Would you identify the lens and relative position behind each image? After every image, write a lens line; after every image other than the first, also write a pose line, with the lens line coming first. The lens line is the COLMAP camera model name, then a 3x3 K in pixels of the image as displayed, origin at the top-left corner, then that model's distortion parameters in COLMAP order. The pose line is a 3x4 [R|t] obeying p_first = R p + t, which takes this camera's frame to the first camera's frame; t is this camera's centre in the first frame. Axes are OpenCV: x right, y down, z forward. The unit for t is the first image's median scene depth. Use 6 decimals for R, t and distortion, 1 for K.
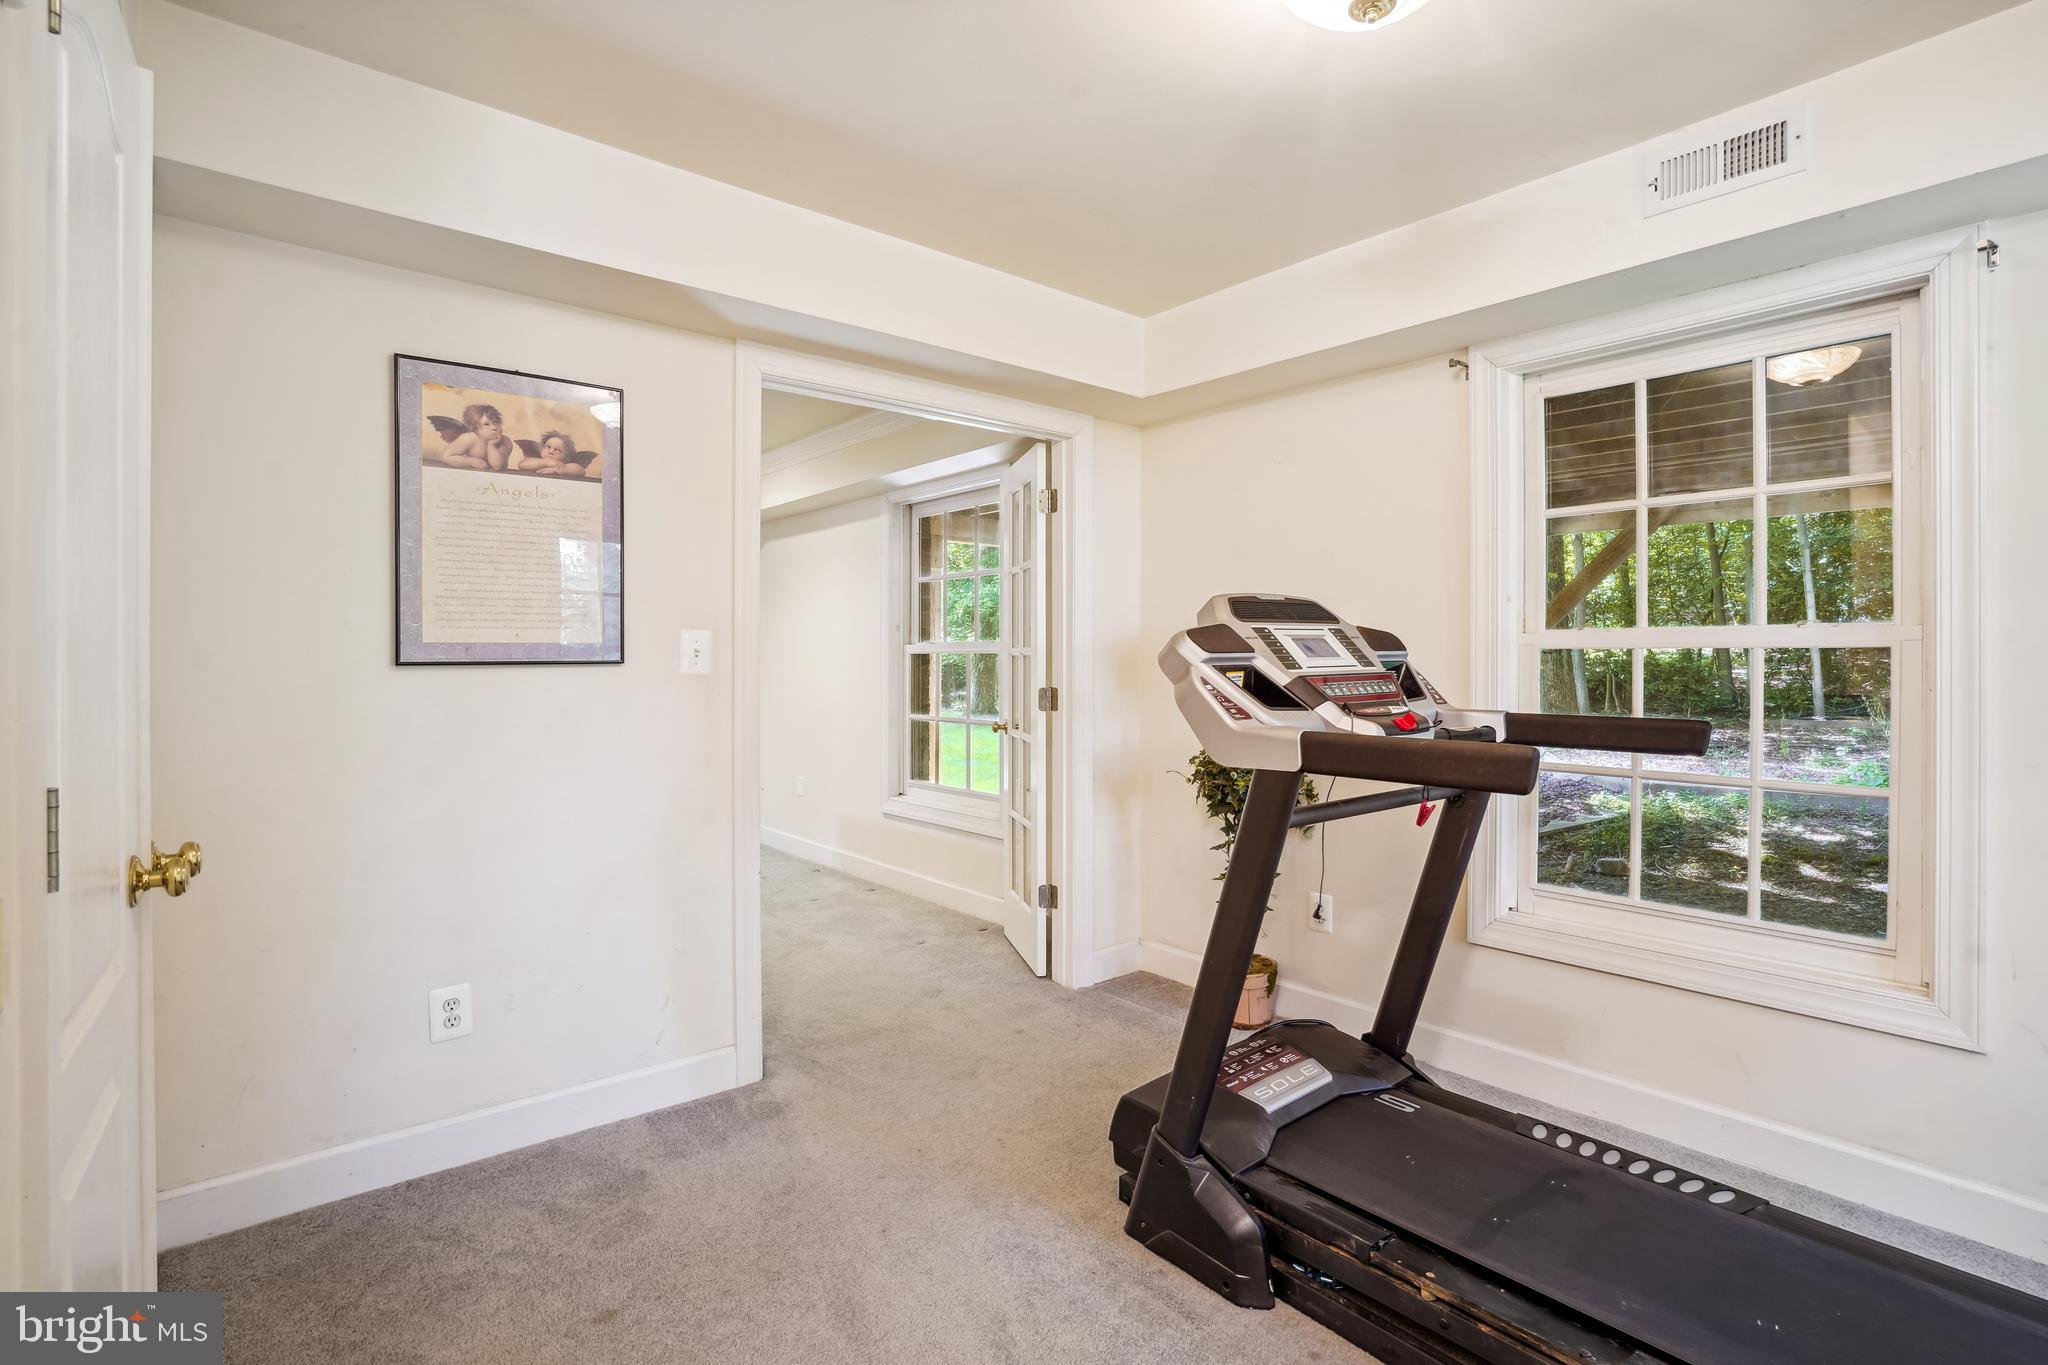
lens RADIAL K [[974.1, 0, 1026.6], [0, 974.1, 666.1], [0, 0, 1]] dist [-0.019058, 0.000137]
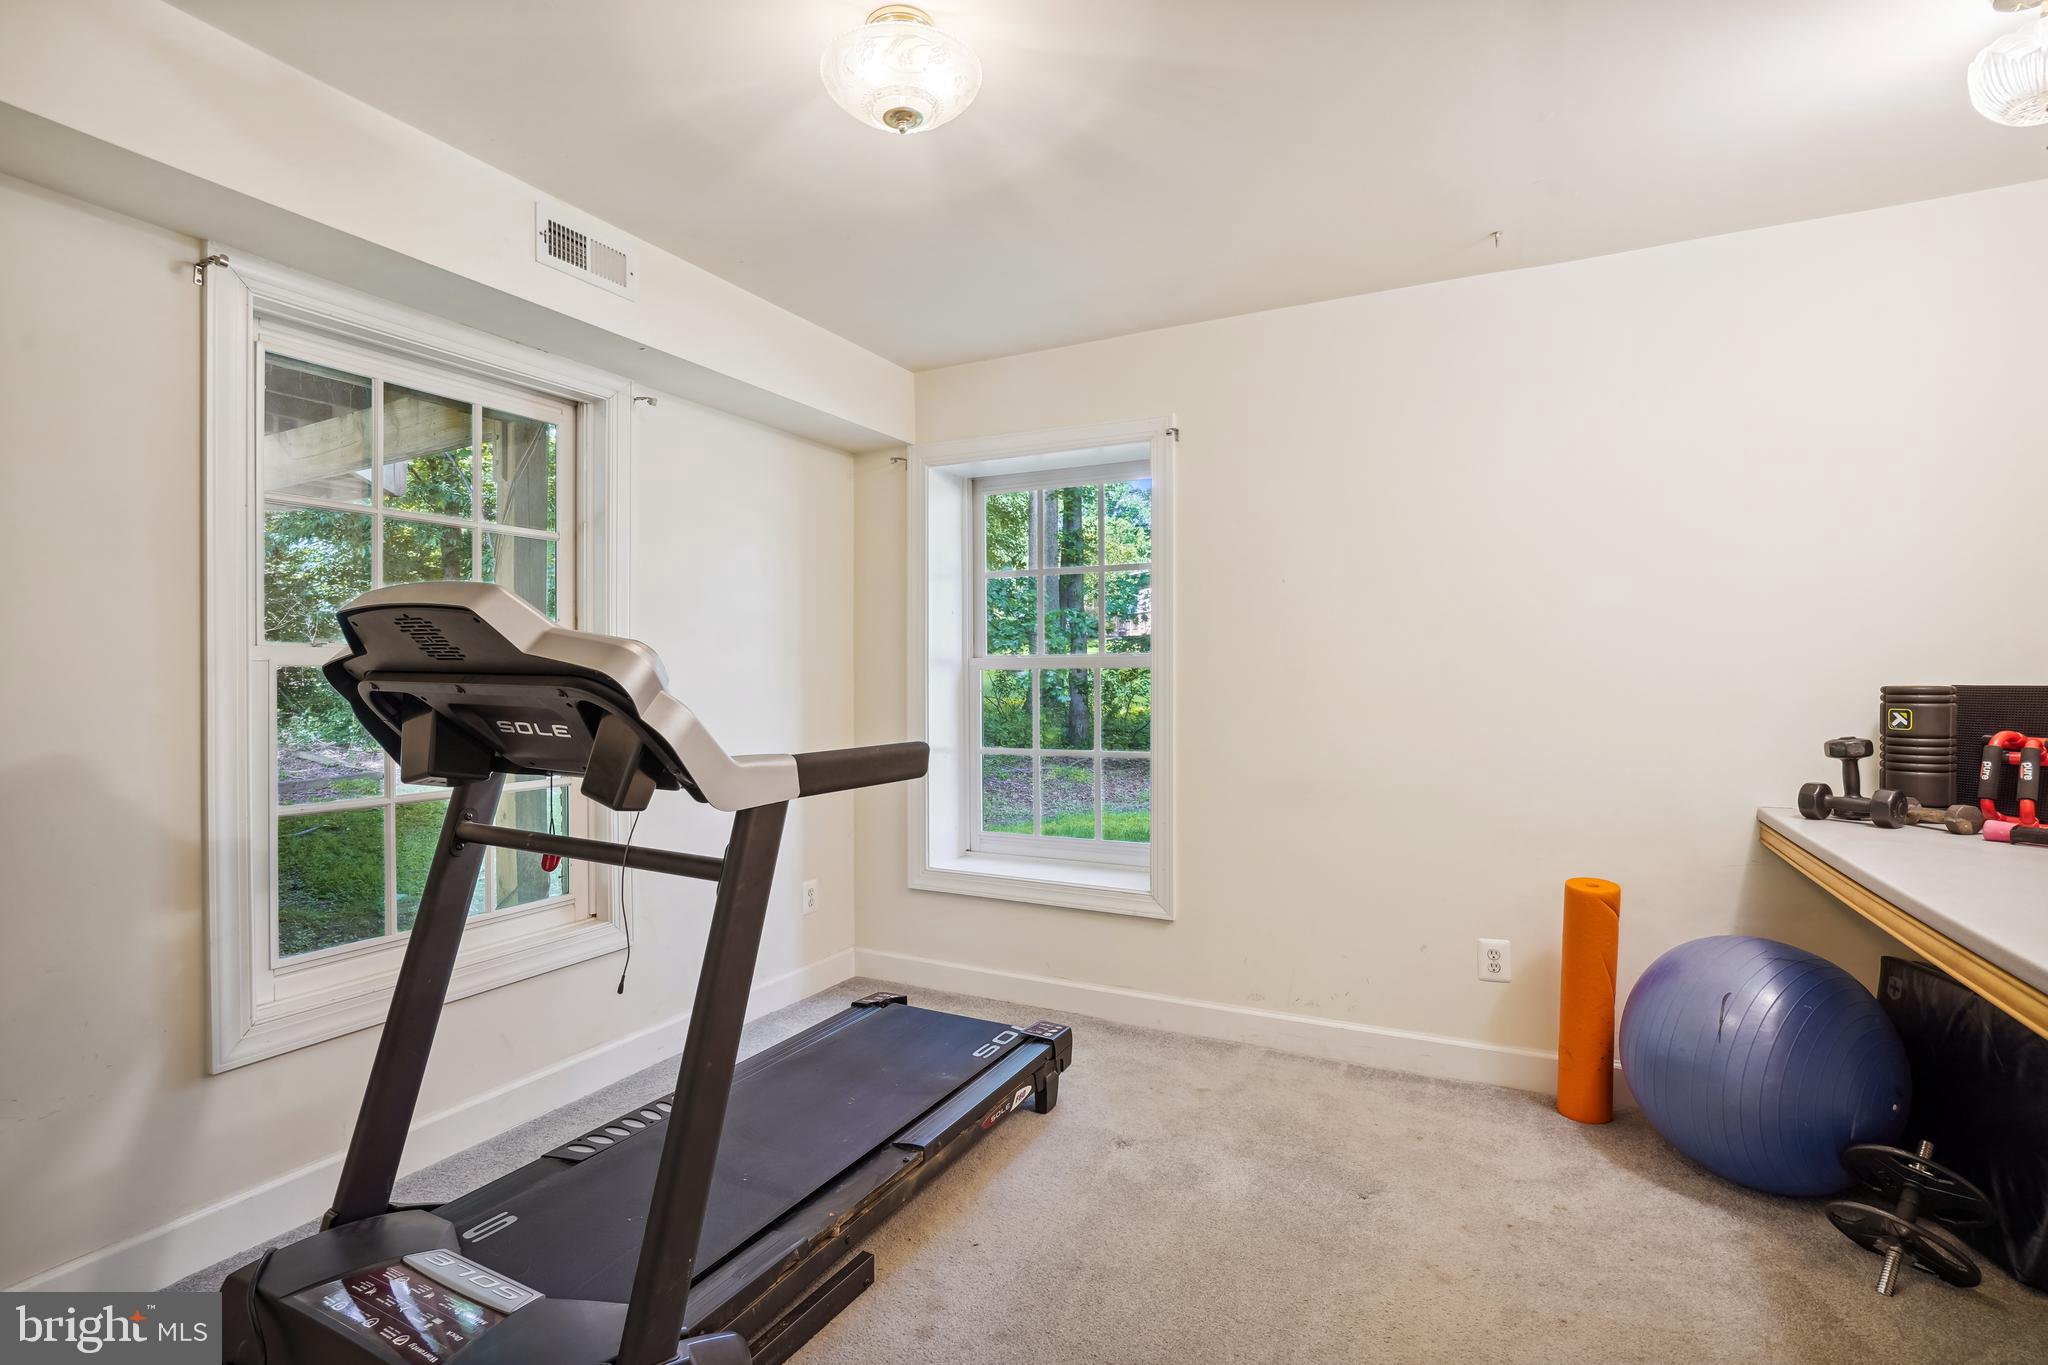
lens RADIAL K [[974.1, 0, 1024.6], [0, 974.1, 692.9], [0, 0, 1]] dist [-0.019058, 0.000137]
pose [[-0.391284, -0.020620, 0.920039, -0.550220], [-0.001277, 0.999760, 0.021864, -0.016741], [-0.920269, 0.007381, -0.391217, 0.934619]]
